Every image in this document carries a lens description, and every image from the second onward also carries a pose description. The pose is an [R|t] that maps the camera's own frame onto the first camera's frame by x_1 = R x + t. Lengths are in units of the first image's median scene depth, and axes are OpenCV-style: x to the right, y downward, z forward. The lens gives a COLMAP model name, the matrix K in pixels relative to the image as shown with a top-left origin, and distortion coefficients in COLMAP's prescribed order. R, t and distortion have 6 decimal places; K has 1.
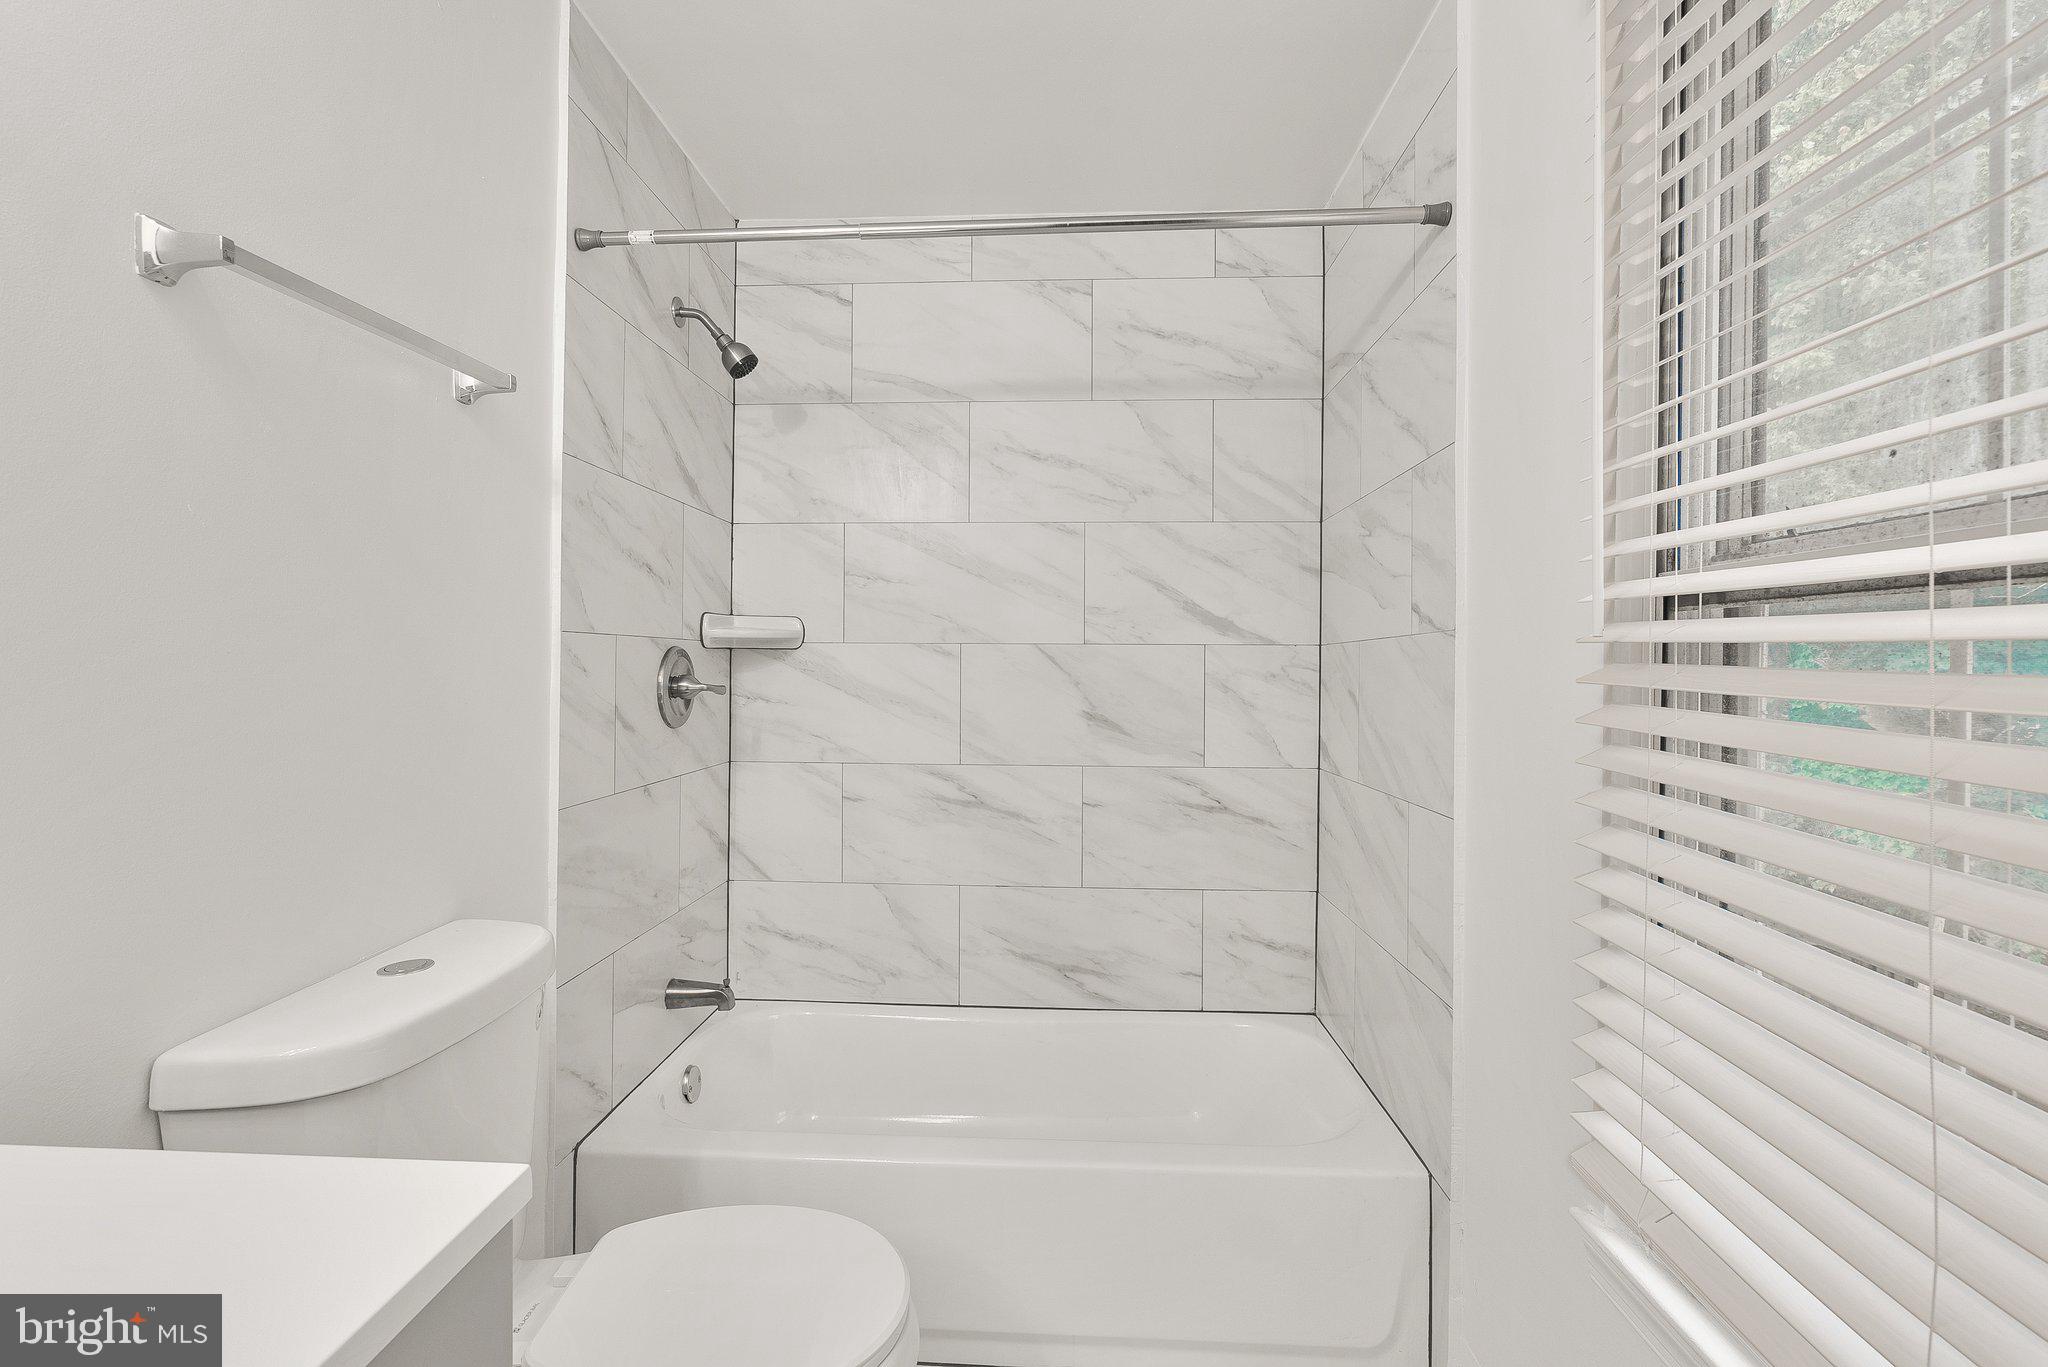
lens RADIAL K [[946.2, 0, 1020.8], [0, 946.2, 661.9], [0, 0, 1]] dist [-0.006514, 0.003502]
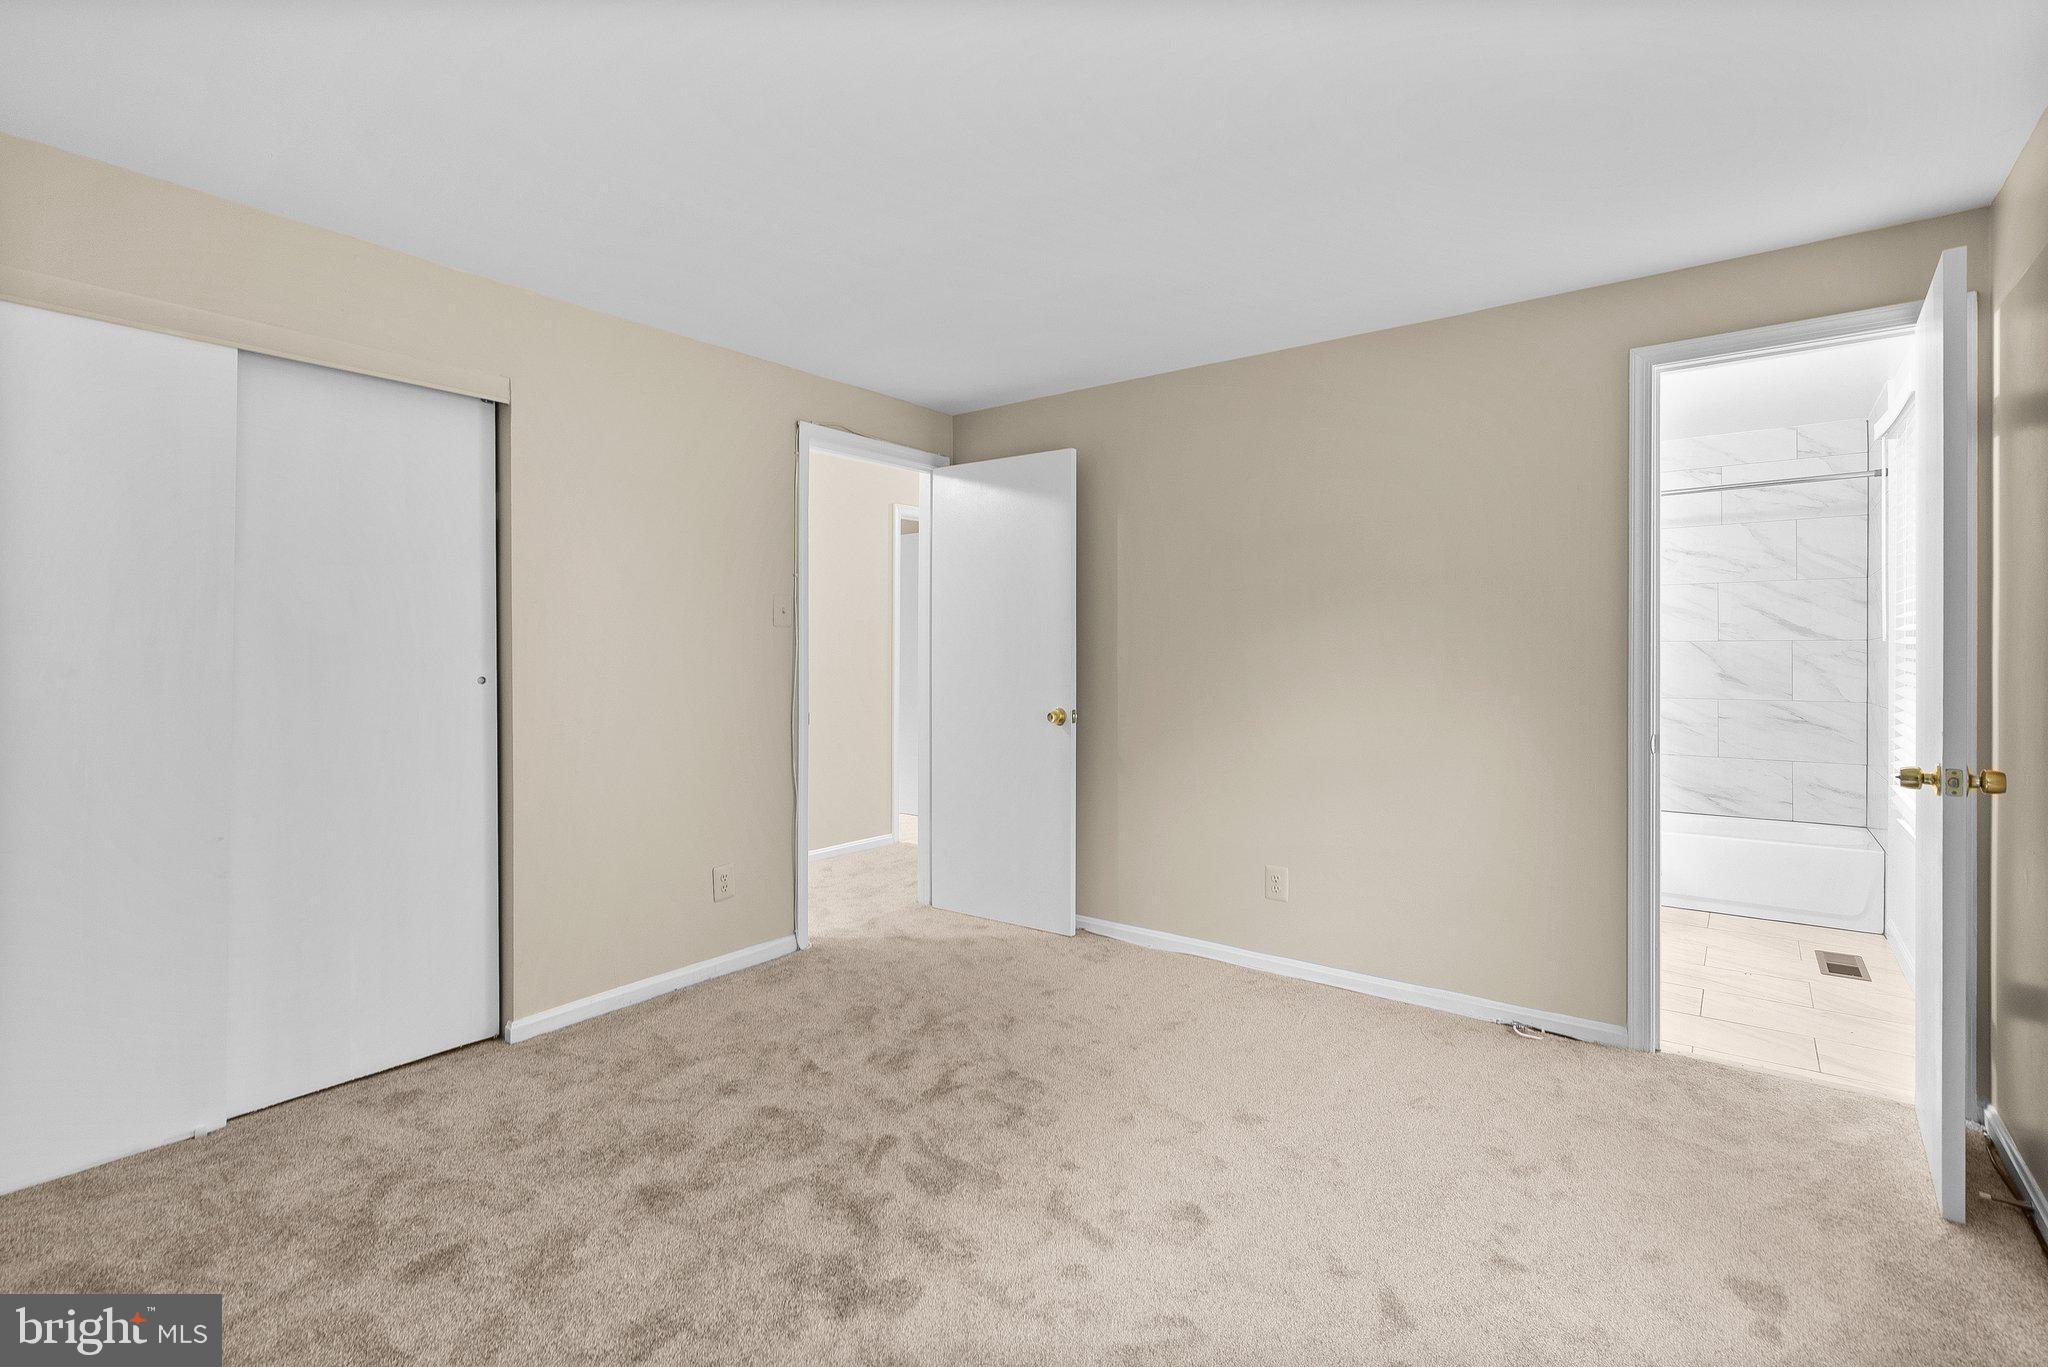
lens RADIAL K [[946.2, 0, 1017.3], [0, 946.2, 654.2], [0, 0, 1]] dist [-0.006514, 0.003502]
pose [[0.820990, -0.007619, -0.570892, -0.015468], [-0.000677, 0.999897, -0.014318, 0.041736], [0.570942, 0.012141, 0.820900, -1.625675]]
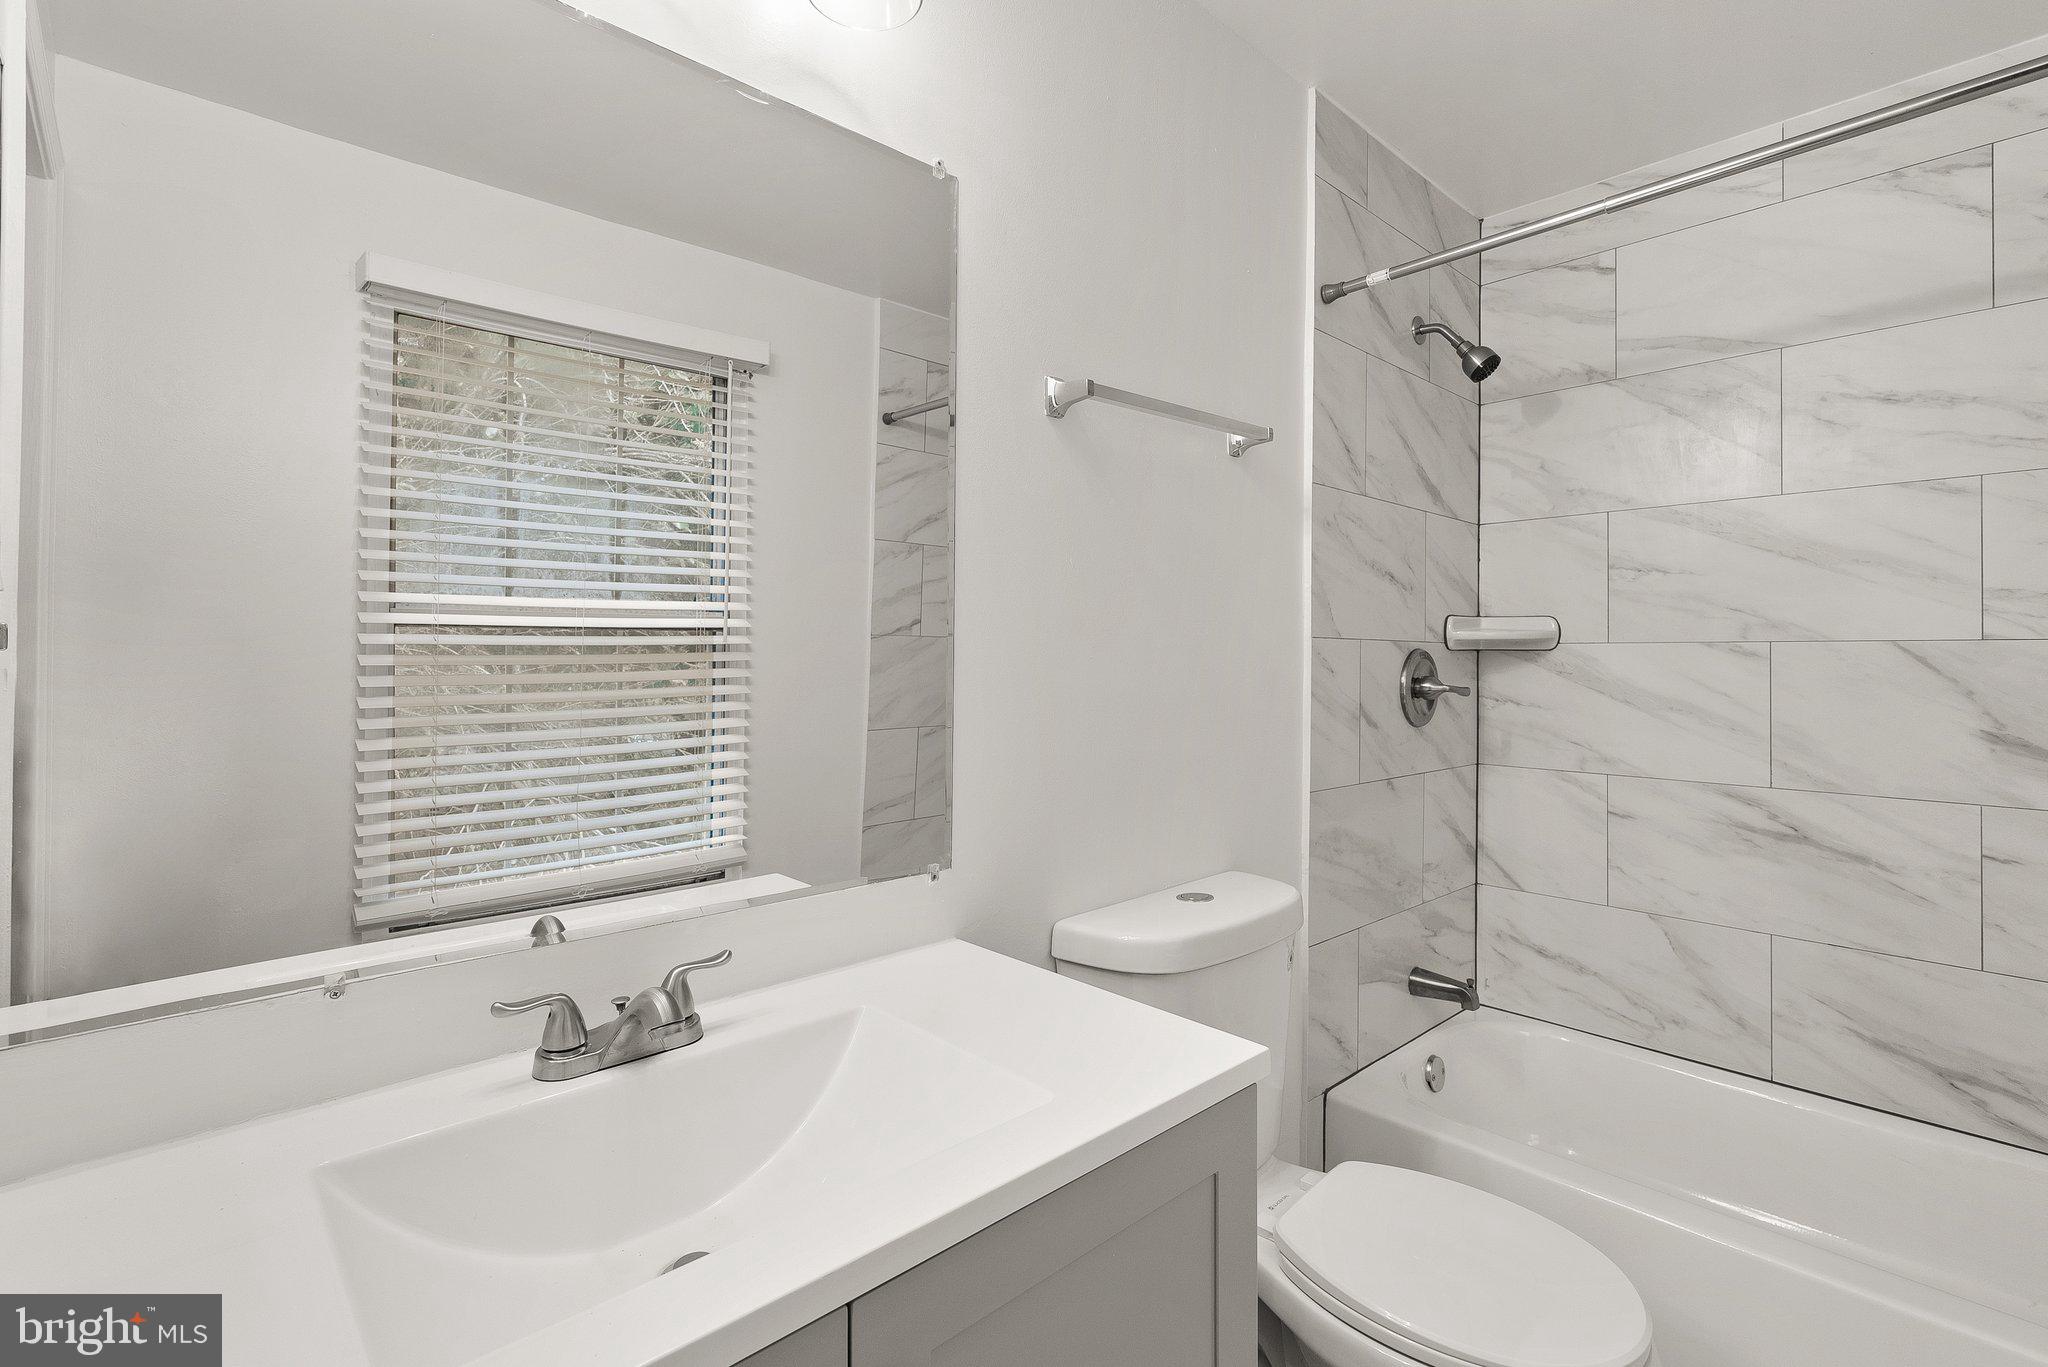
lens RADIAL K [[946.2, 0, 1015.2], [0, 946.2, 650.7], [0, 0, 1]] dist [-0.006514, 0.003502]
pose [[0.715724, -0.009011, -0.698325, 0.041429], [-0.000423, 0.999911, -0.013336, -0.000268], [0.698383, 0.009840, 0.715657, -0.054115]]
